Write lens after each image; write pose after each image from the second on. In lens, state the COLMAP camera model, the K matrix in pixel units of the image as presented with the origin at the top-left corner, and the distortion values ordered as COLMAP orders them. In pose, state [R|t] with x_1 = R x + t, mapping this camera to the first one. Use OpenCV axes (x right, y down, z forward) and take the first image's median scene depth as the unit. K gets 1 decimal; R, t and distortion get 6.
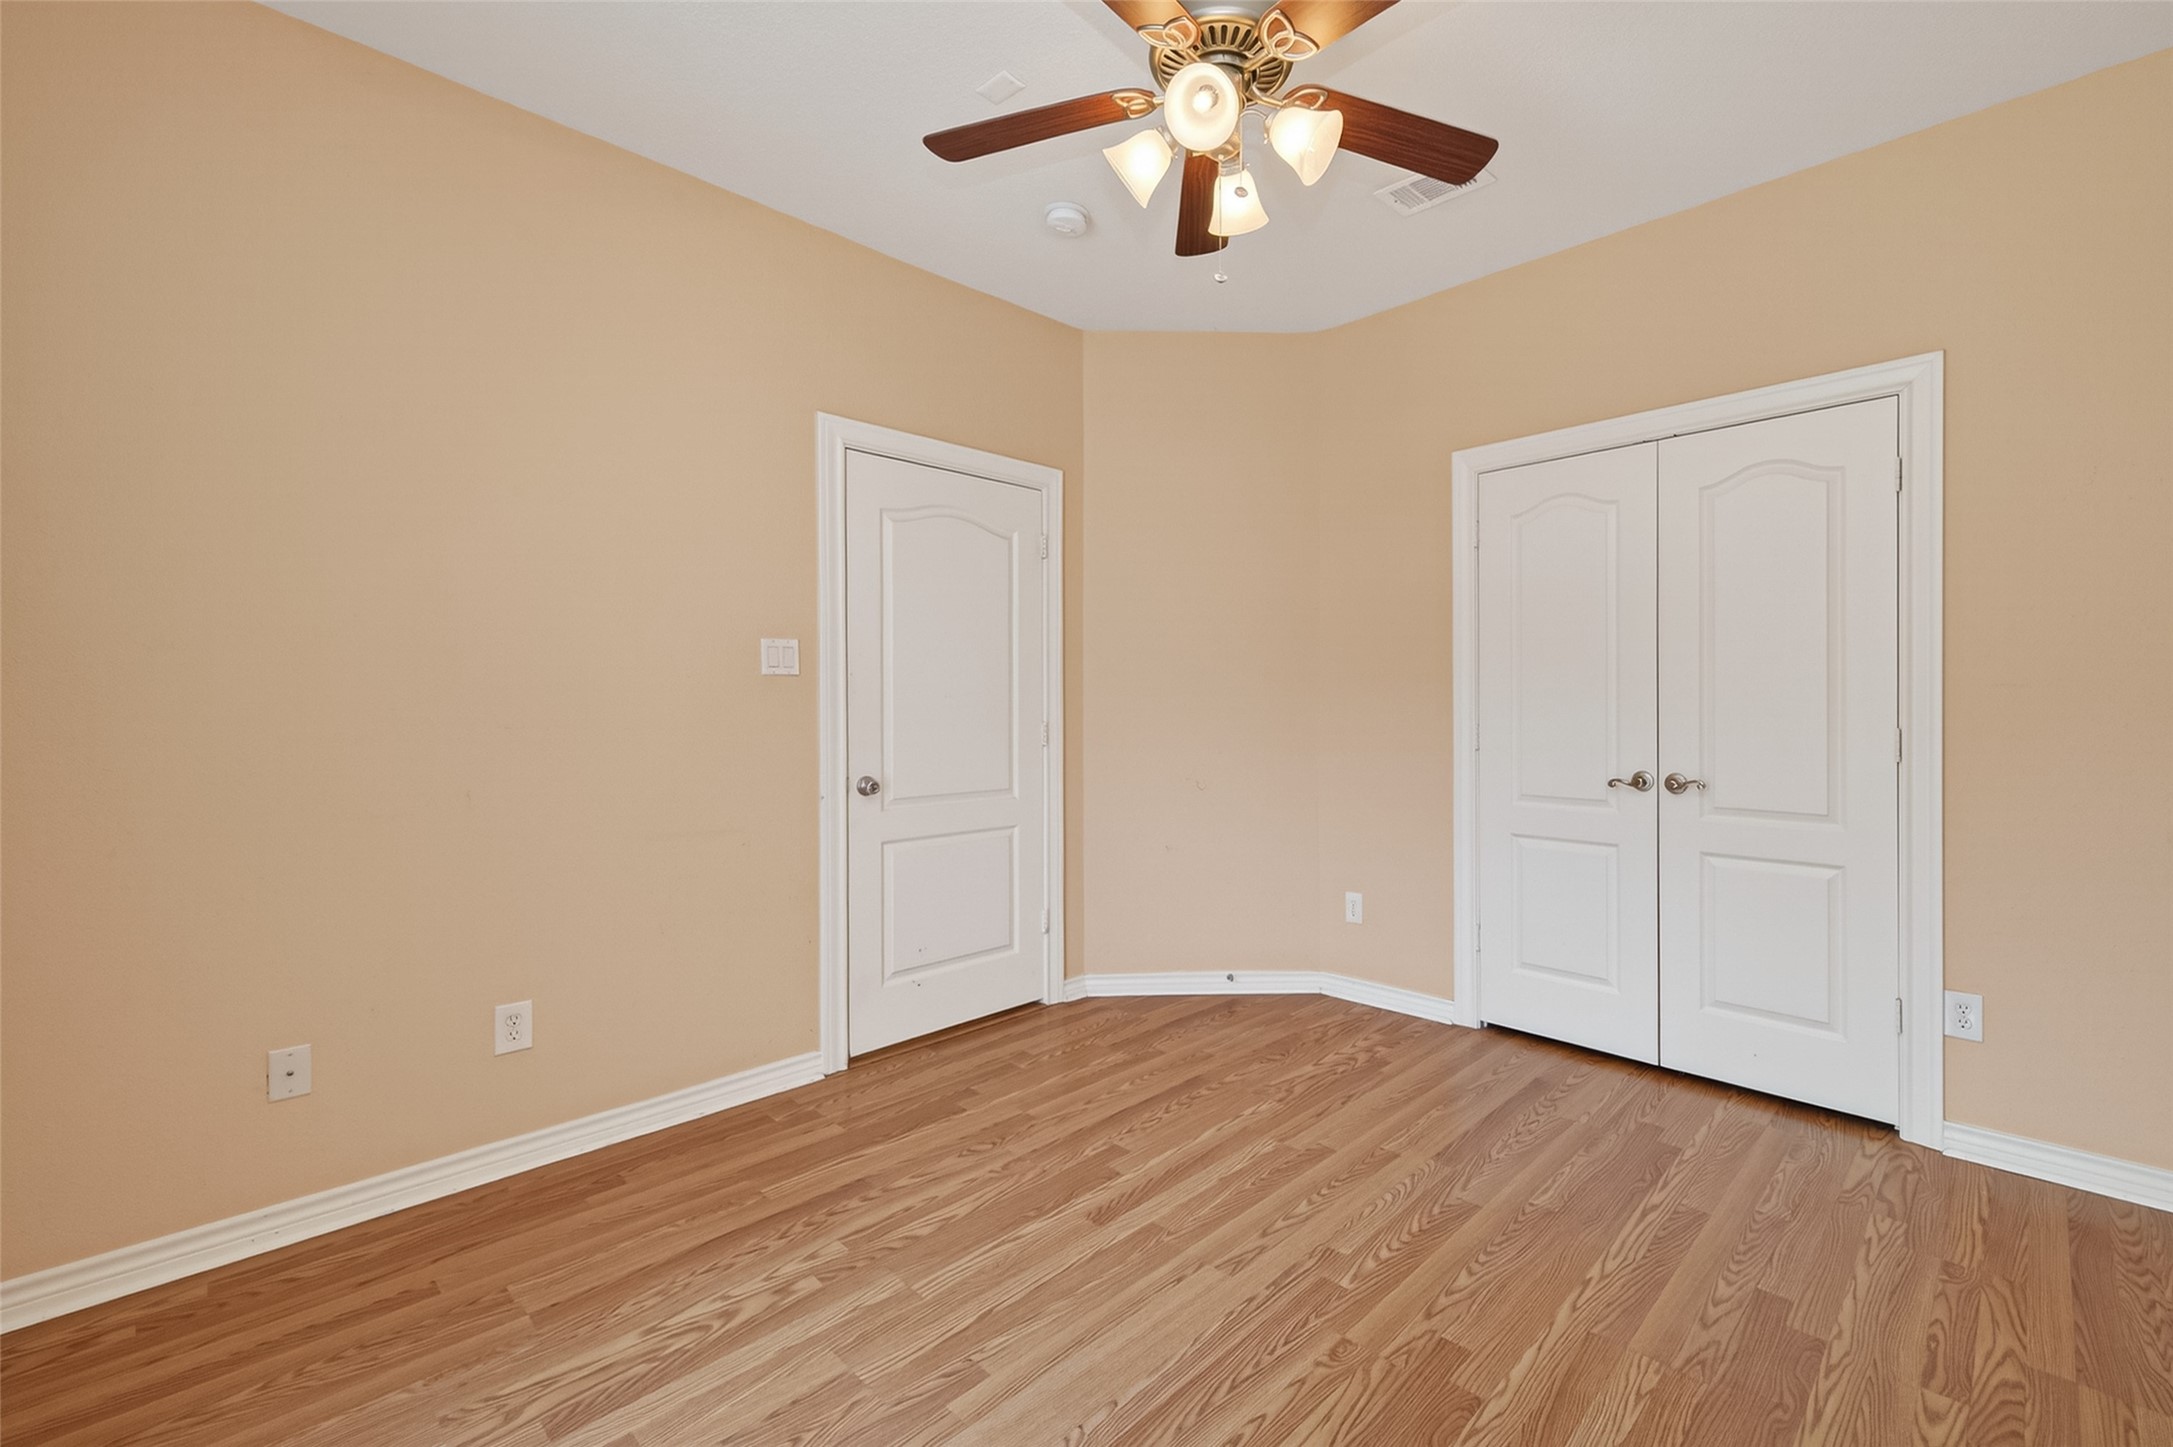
lens RADIAL K [[859.7, 0, 1084.6], [0, 859.7, 723.1], [0, 0, 1]] dist [0.007706, -0.000778]
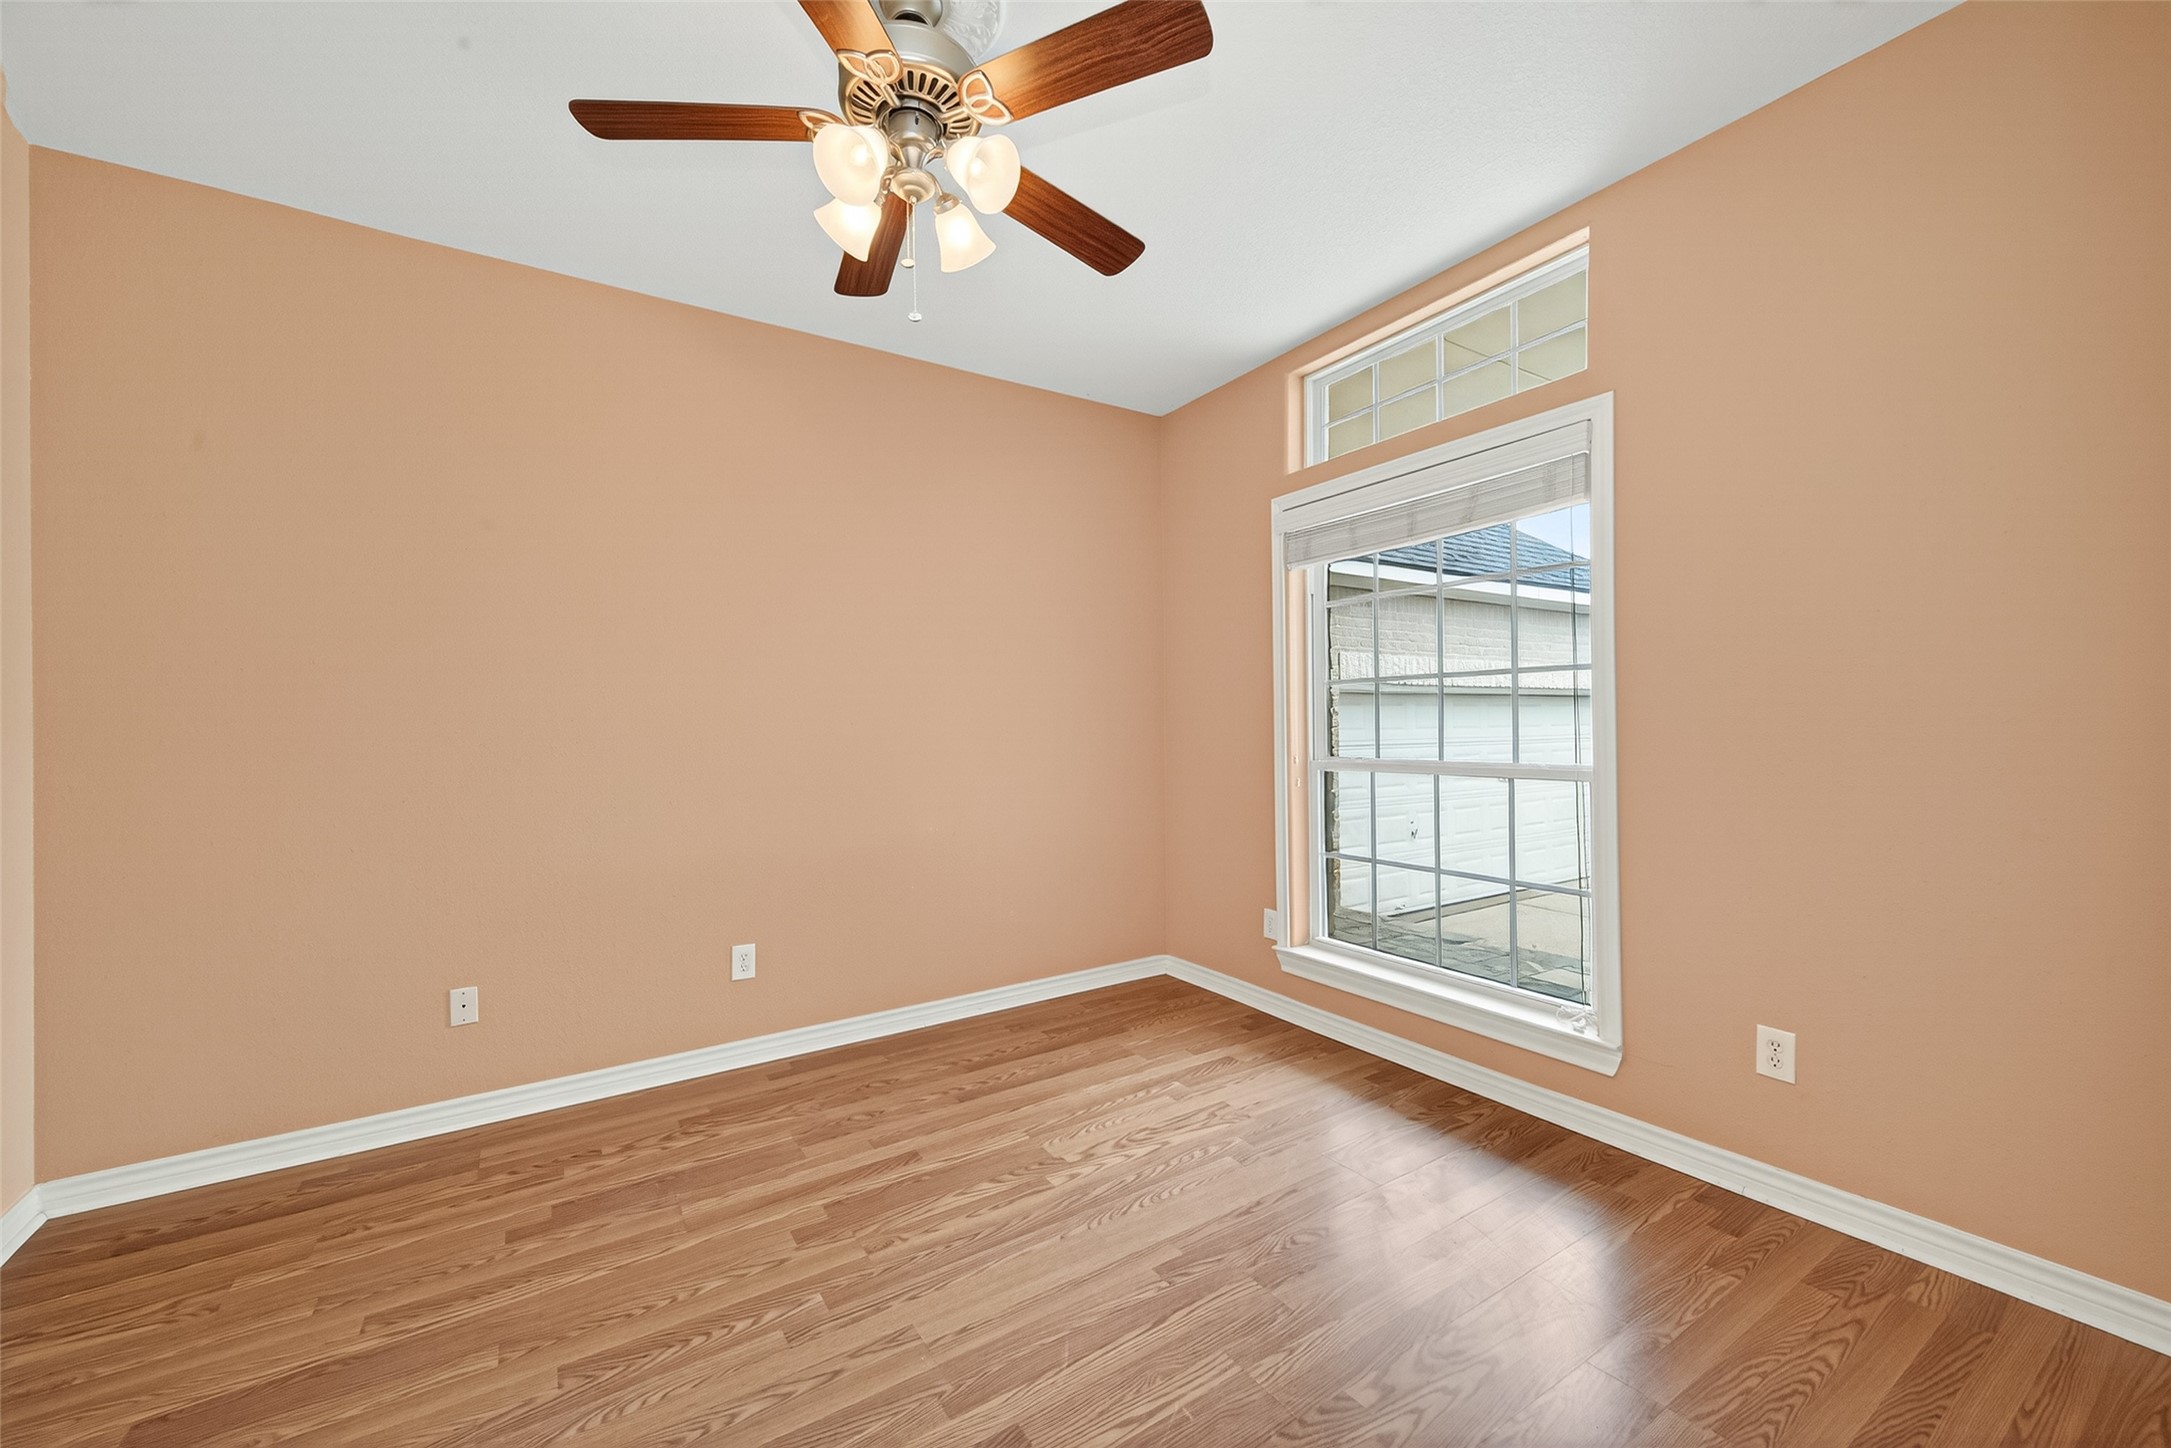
lens RADIAL K [[858.9, 0, 1083.6], [0, 858.9, 723.6], [0, 0, 1]] dist [0.007706, -0.000778]
pose [[-0.988019, 0.018673, 0.153196, -0.197820], [0.020787, 0.999709, 0.012211, -0.056799], [-0.152923, 0.015249, -0.988120, 2.032357]]
